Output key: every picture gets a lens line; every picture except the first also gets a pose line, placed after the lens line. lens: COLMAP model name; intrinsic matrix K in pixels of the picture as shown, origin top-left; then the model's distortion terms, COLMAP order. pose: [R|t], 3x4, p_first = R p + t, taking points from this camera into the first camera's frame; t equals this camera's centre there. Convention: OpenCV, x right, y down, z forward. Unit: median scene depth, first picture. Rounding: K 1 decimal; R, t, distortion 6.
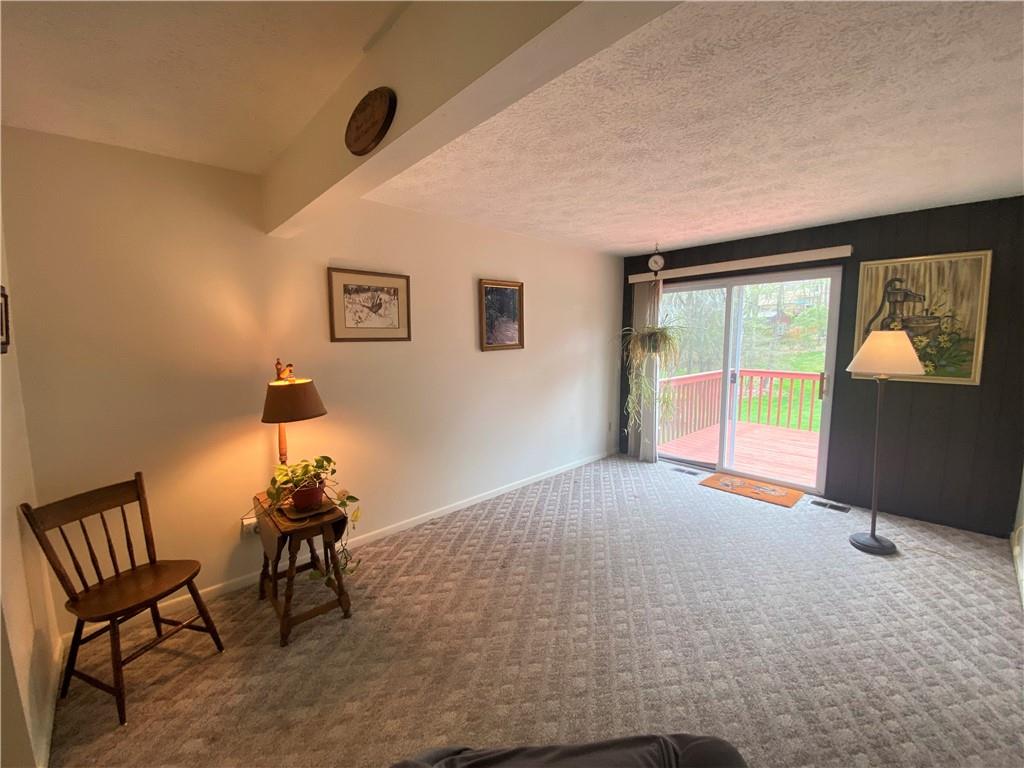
lens RADIAL K [[416.1, 0, 509.1], [0, 416.1, 382.5], [0, 0, 1]] dist [-0.002191, -0.000947]
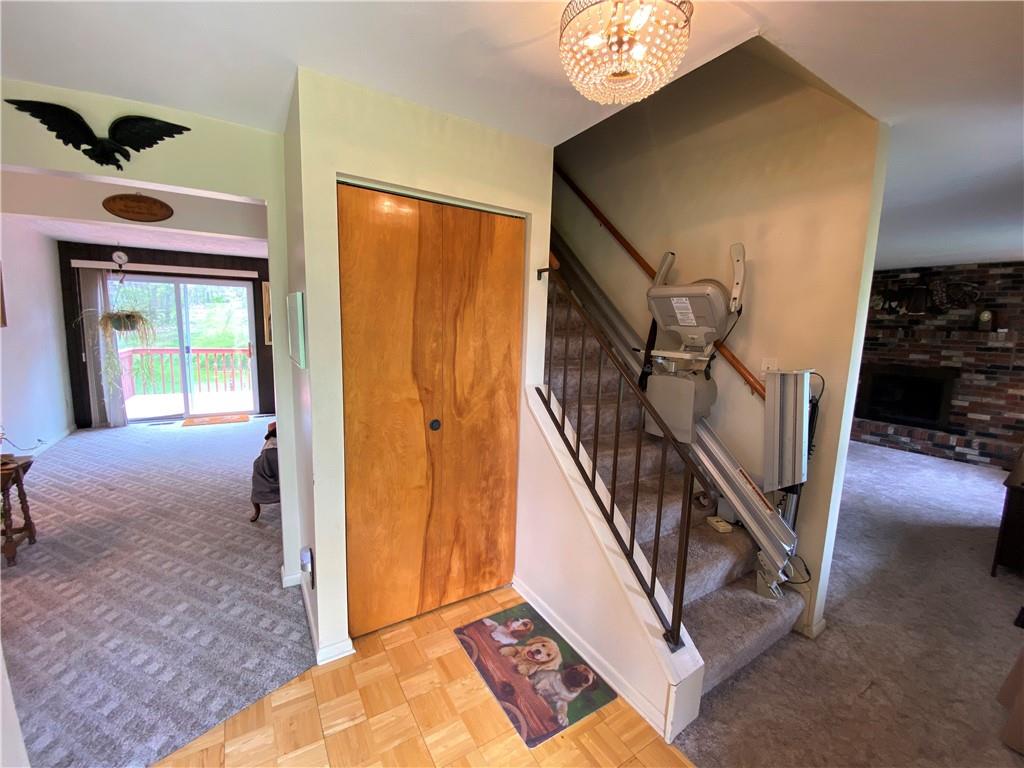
lens RADIAL K [[415.7, 0, 506.1], [0, 415.7, 380.9], [0, 0, 1]] dist [-0.032833, -0.002159]
pose [[0.189644, -0.108399, 0.975851, -0.692619], [0.074416, 0.992615, 0.095800, 0.048450], [-0.979029, 0.054451, 0.196310, -0.354030]]
